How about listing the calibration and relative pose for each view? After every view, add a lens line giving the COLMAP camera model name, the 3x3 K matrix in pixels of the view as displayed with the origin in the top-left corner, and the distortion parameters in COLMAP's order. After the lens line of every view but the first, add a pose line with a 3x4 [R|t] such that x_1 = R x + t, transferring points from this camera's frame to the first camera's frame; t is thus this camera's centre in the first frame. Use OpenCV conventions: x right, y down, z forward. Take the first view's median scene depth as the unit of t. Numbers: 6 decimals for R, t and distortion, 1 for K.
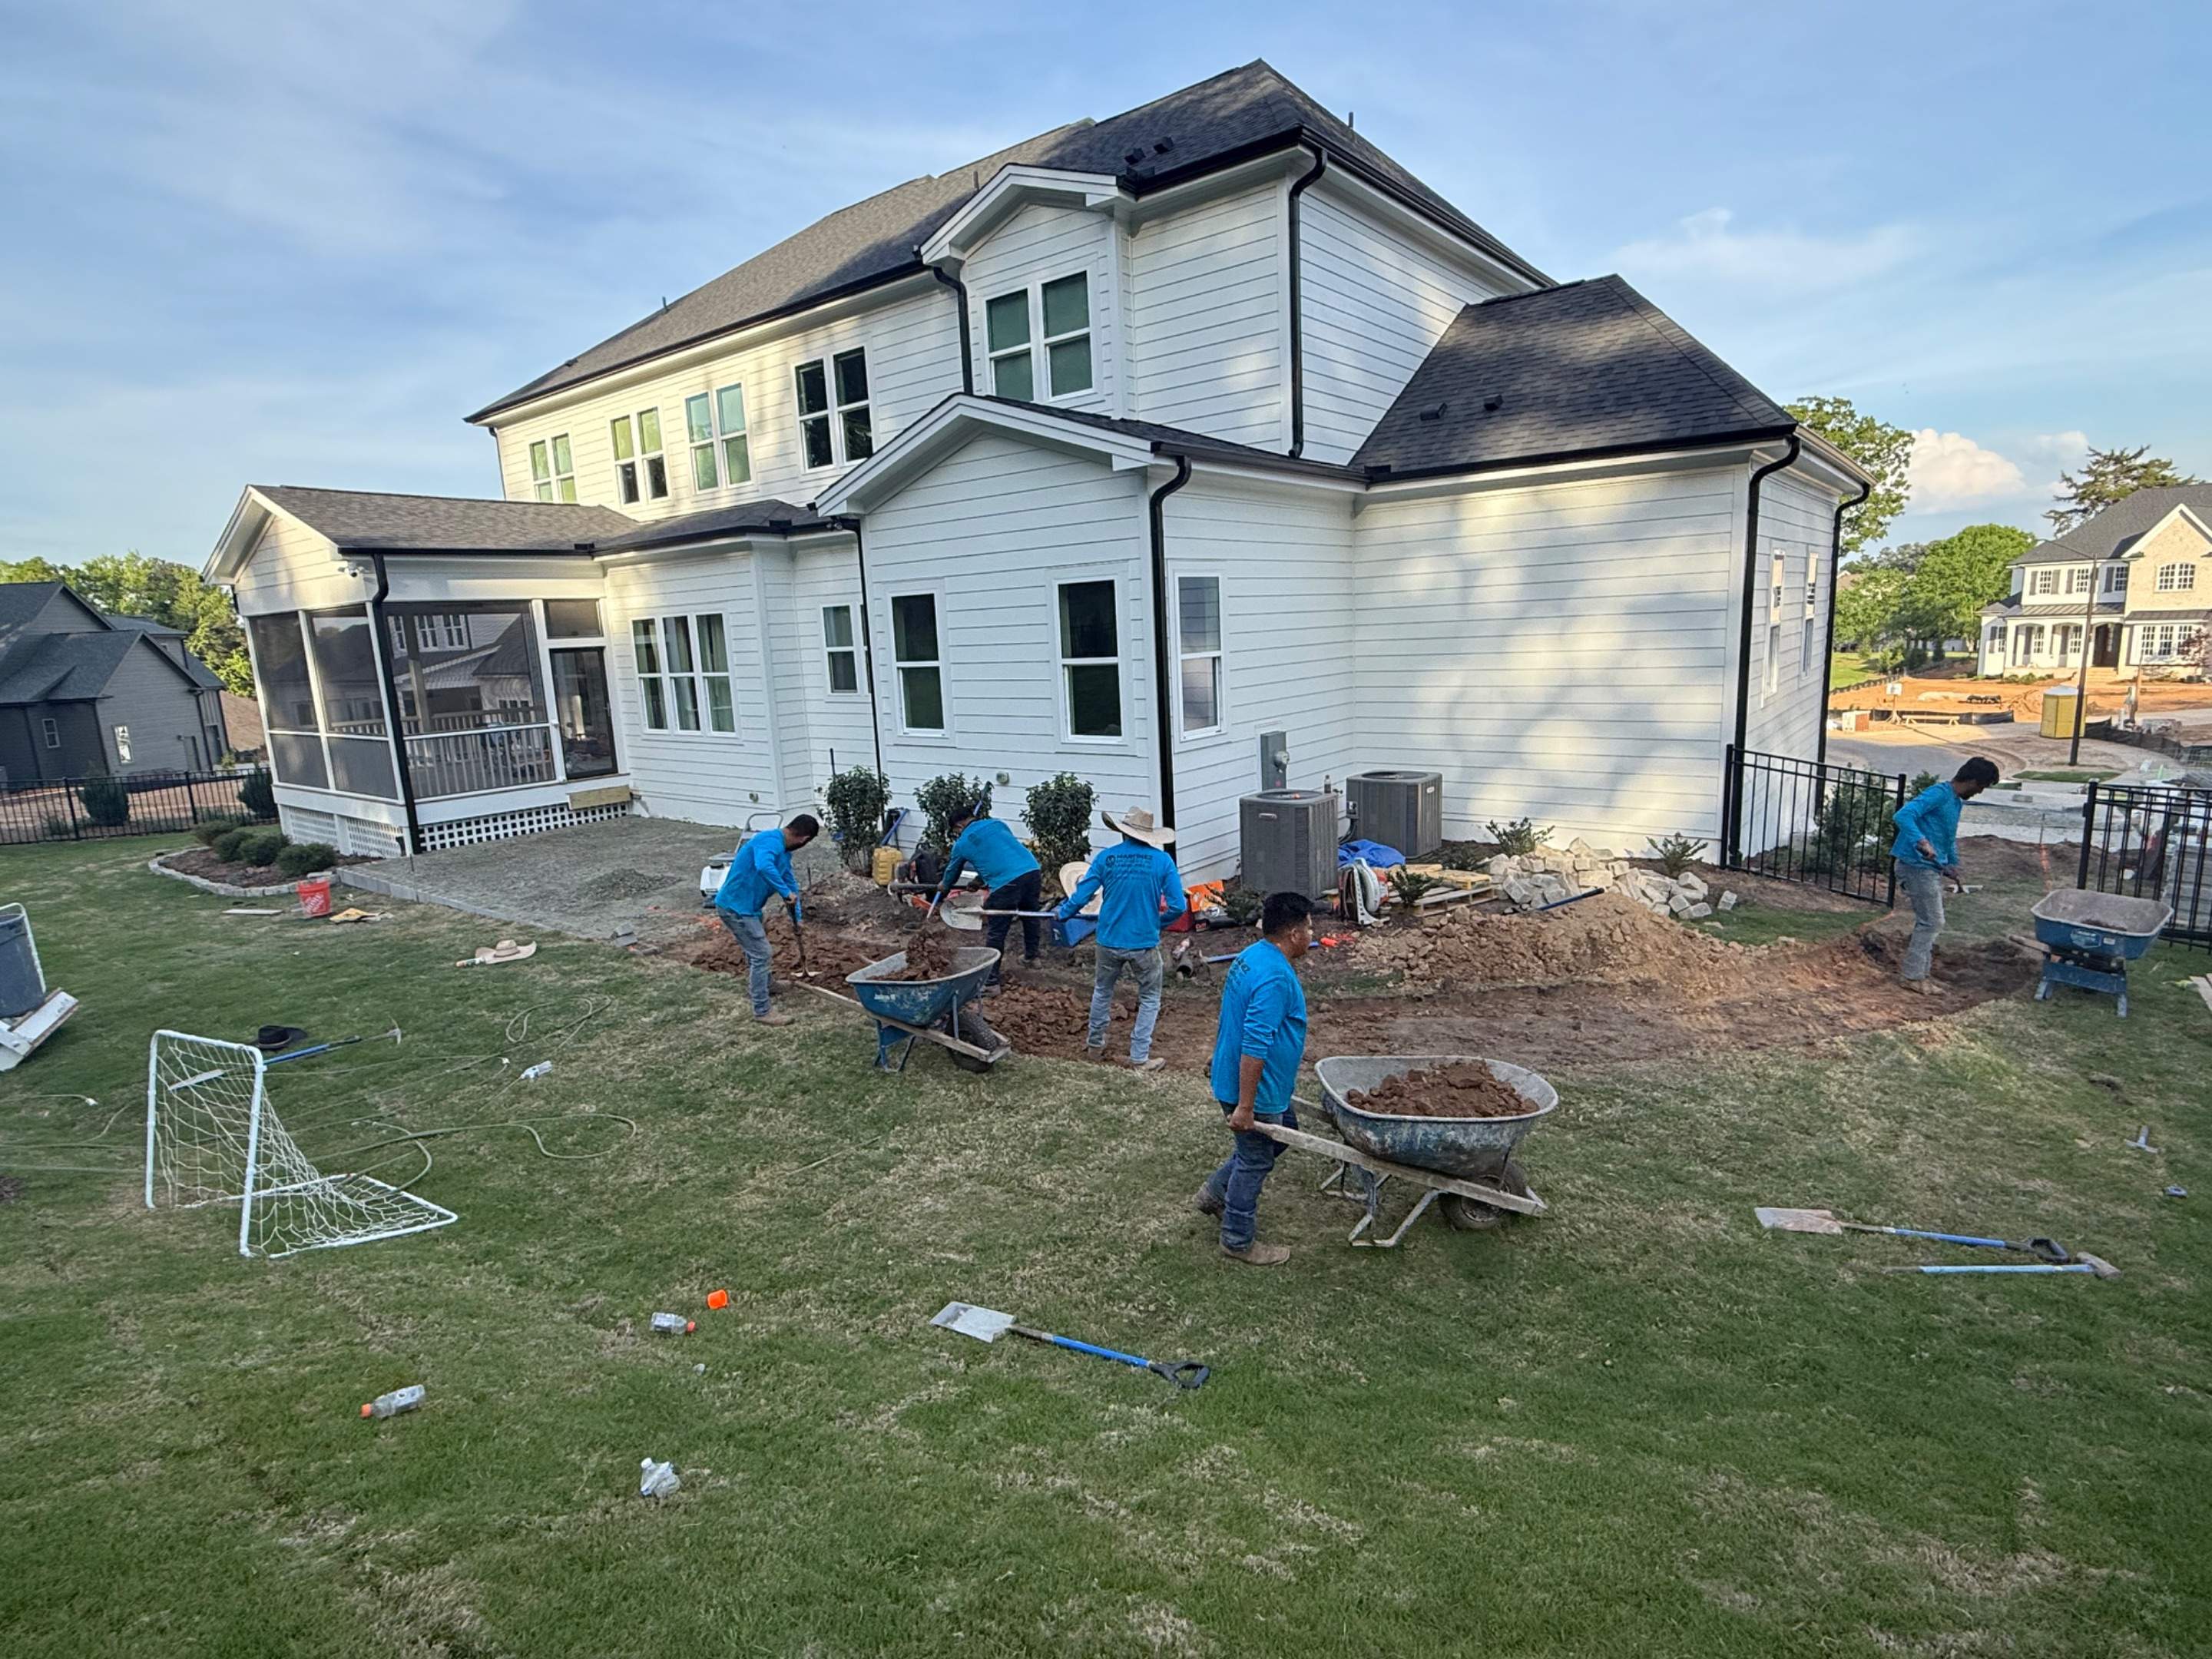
lens RADIAL K [[1143.6, 0, 1106.0], [0, 1143.6, 829.5], [0, 0, 1]] dist [-0.000679, 0.000952]
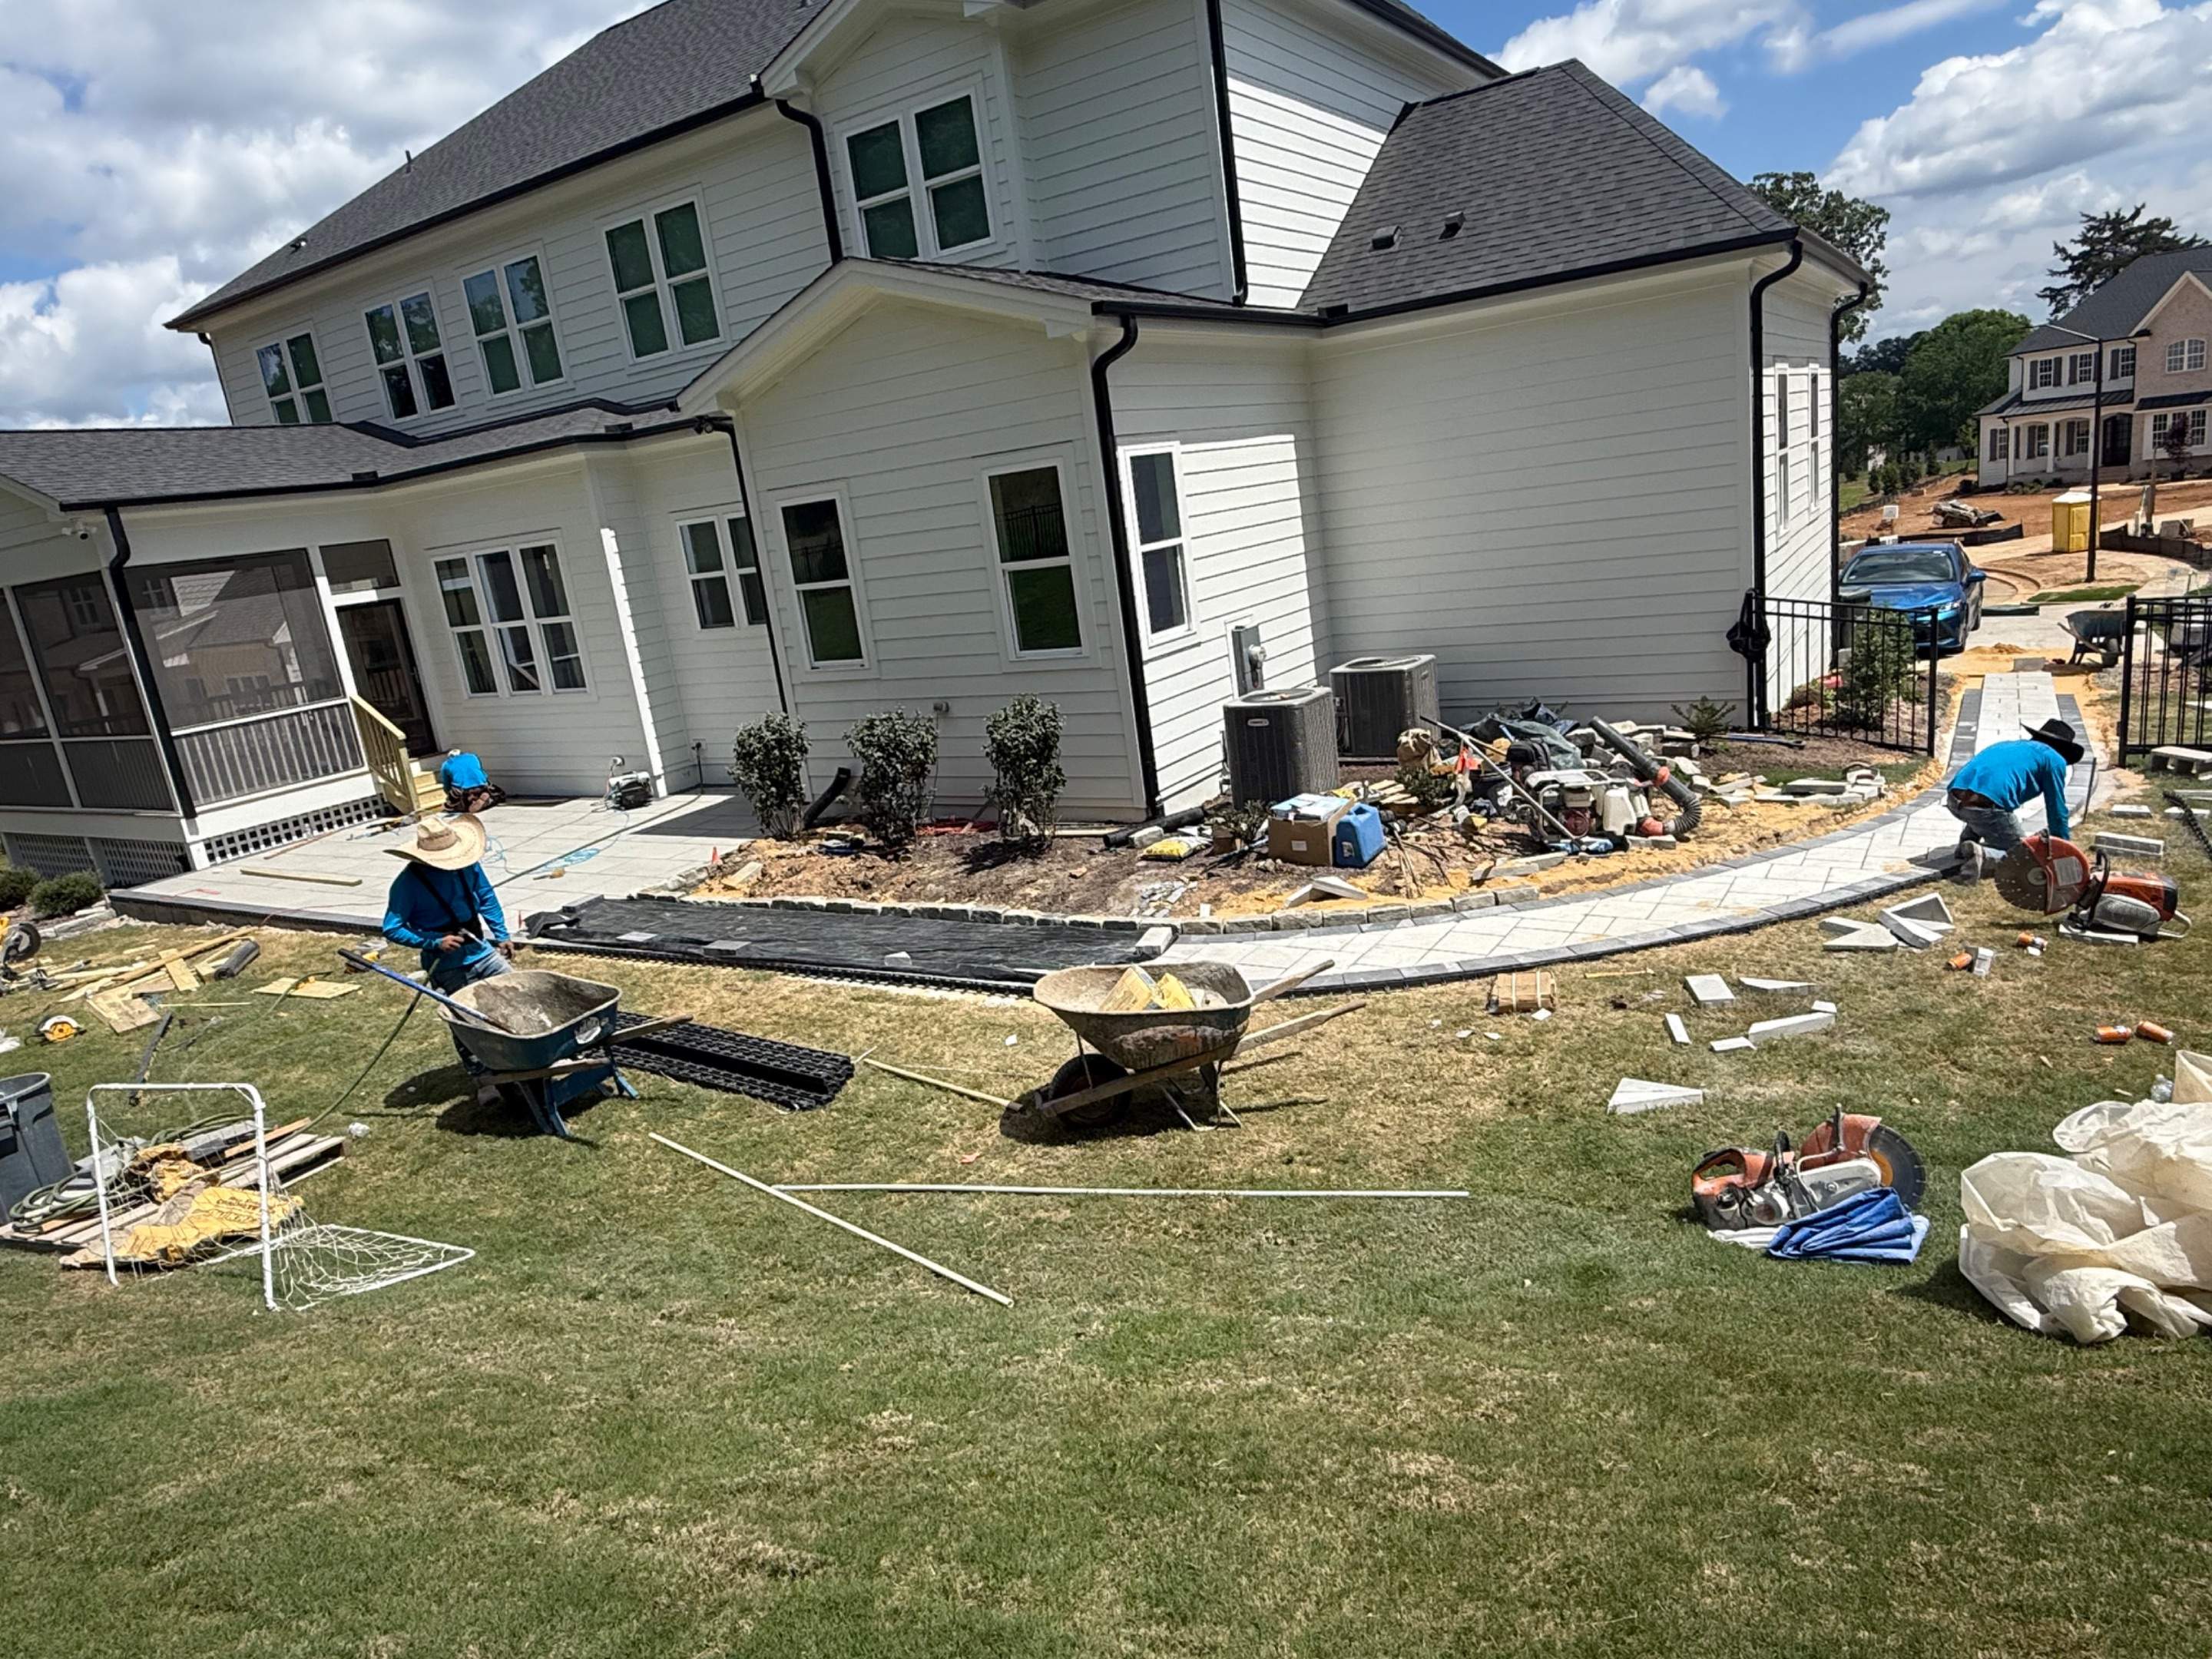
lens RADIAL K [[1384.5, 0, 1106.0], [0, 1384.5, 829.5], [0, 0, 1]] dist [0.007021, 0.000032]
pose [[0.991270, -0.104737, 0.080087, -0.053699], [0.100693, 0.993506, 0.052972, 0.002016], [-0.085115, -0.044445, 0.995379, -0.043521]]
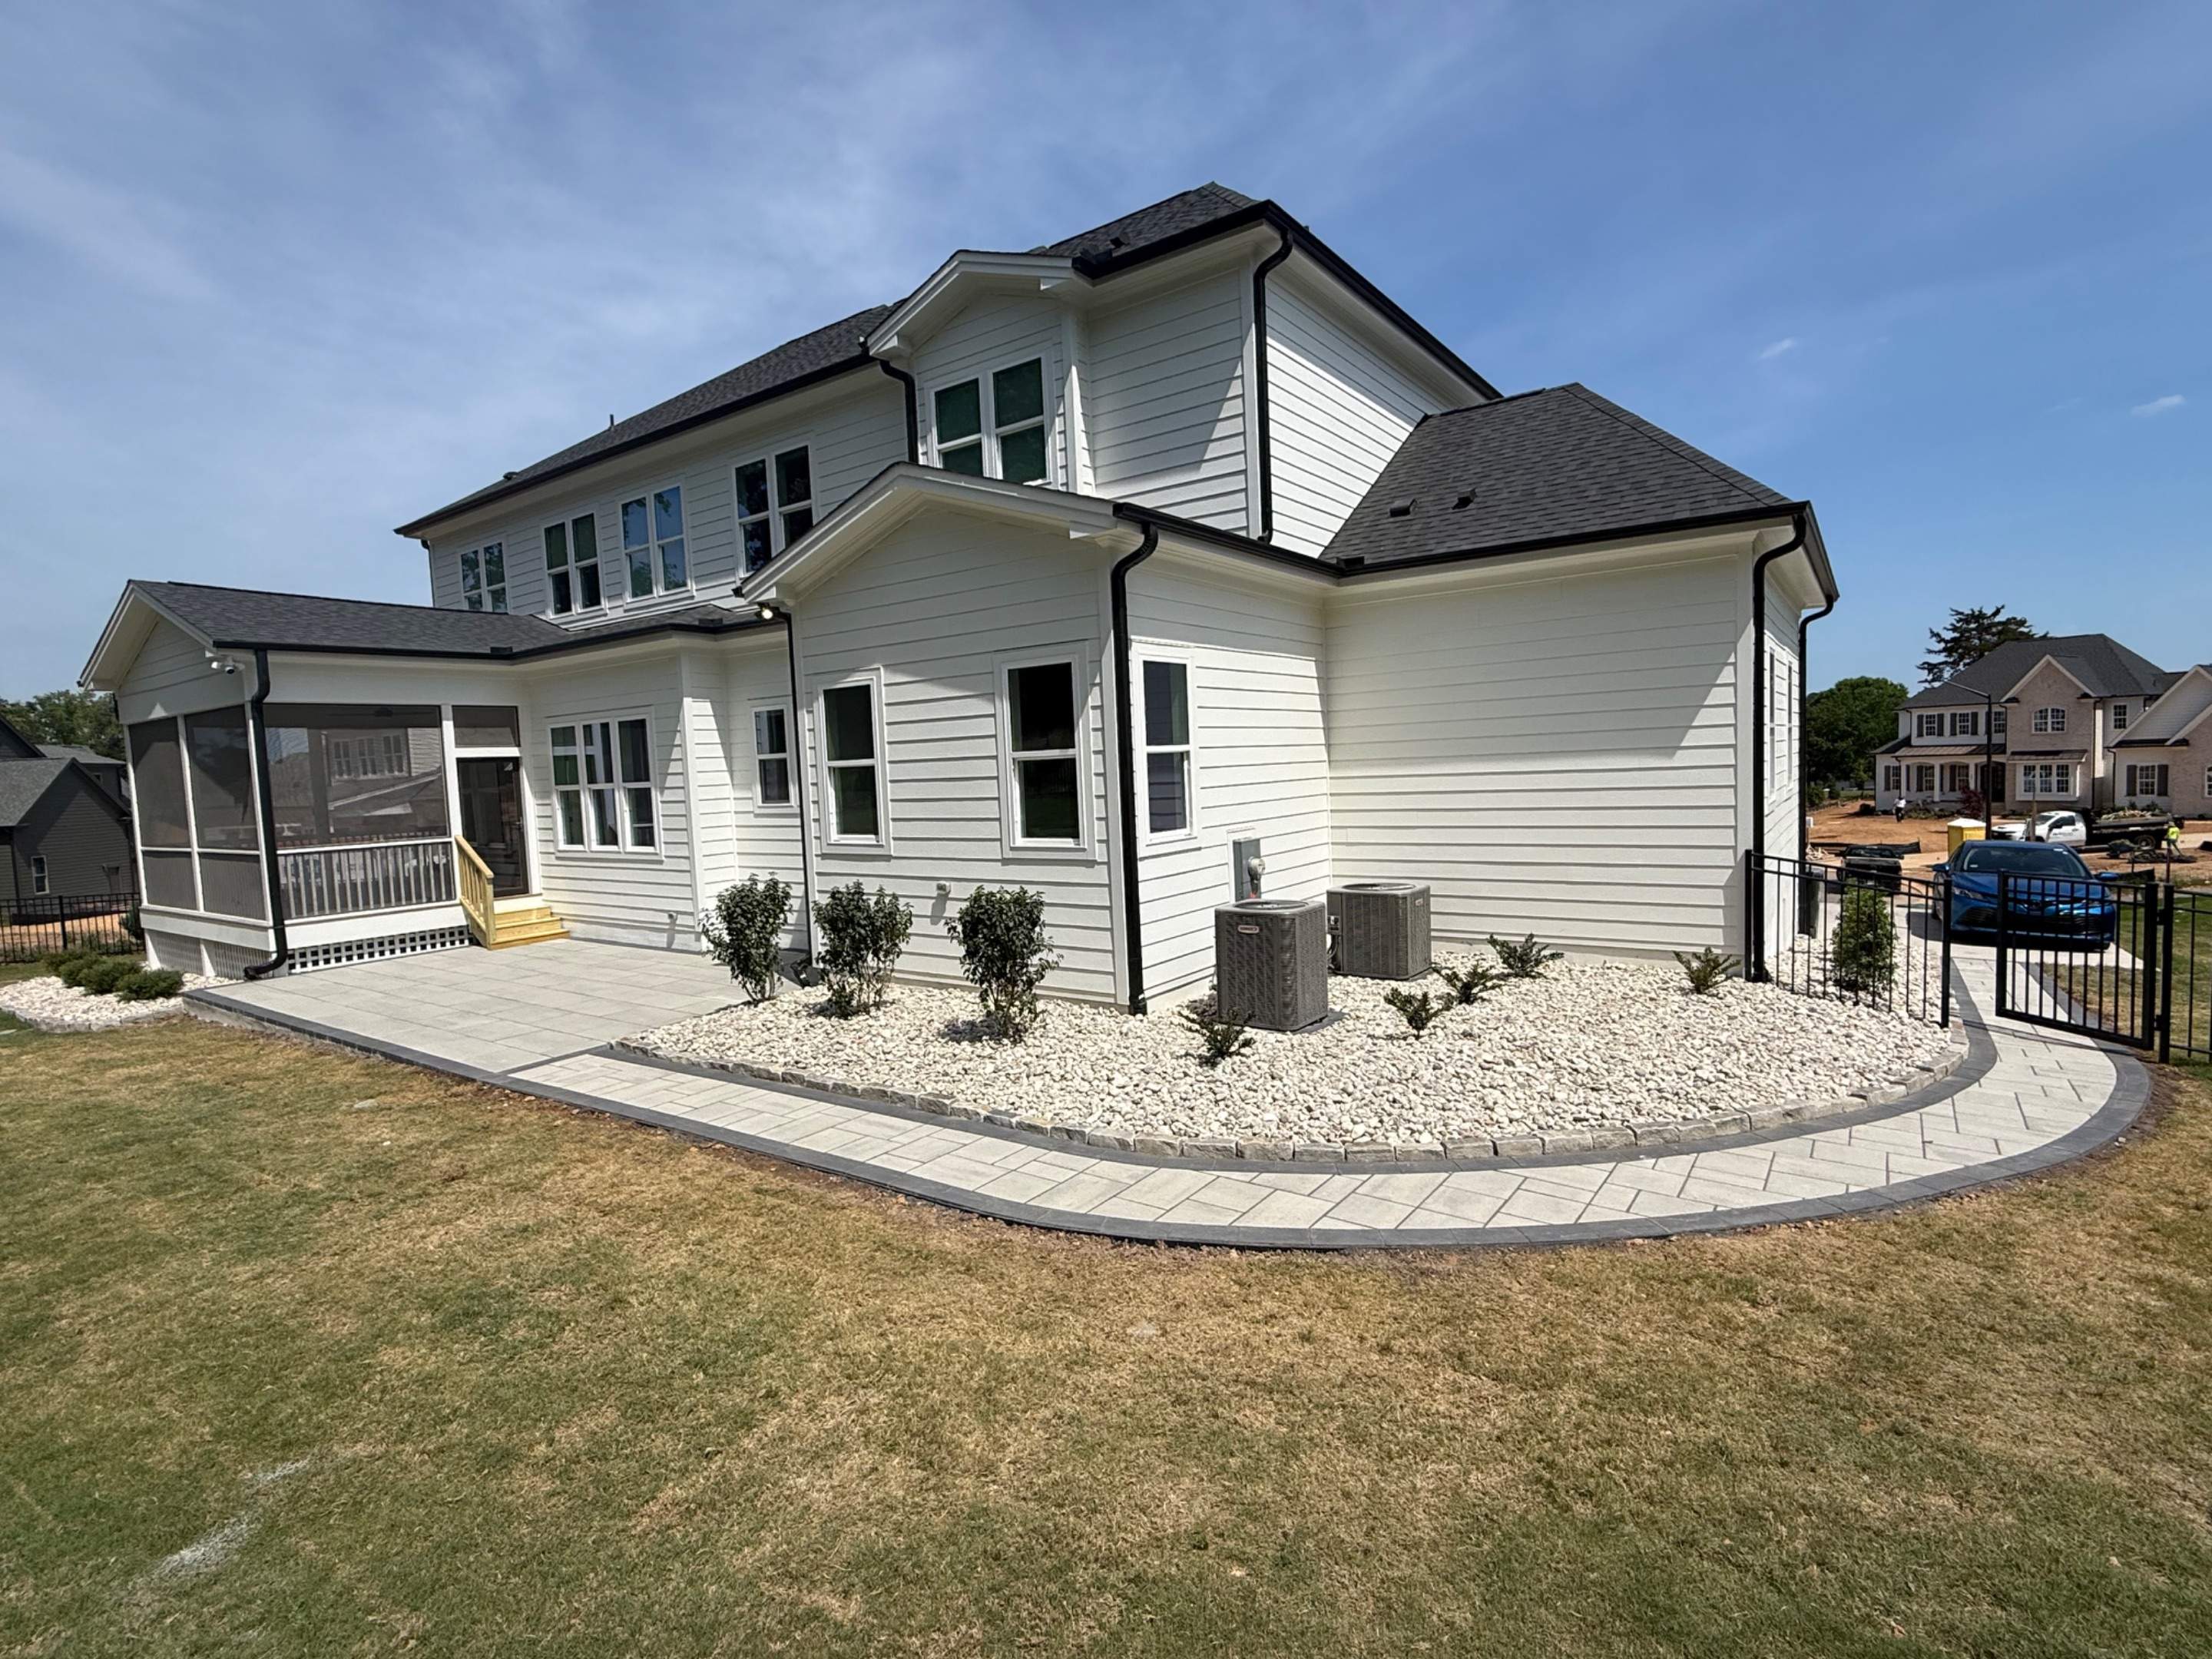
lens RADIAL K [[1102.6, 0, 1106.0], [0, 1102.6, 829.5], [0, 0, 1]] dist [0.001774, 0.000198]
pose [[0.998970, 0.001422, 0.045355, -0.003634], [0.003967, 0.992945, -0.118506, 0.009736], [-0.045204, 0.118564, 0.991917, 0.127207]]
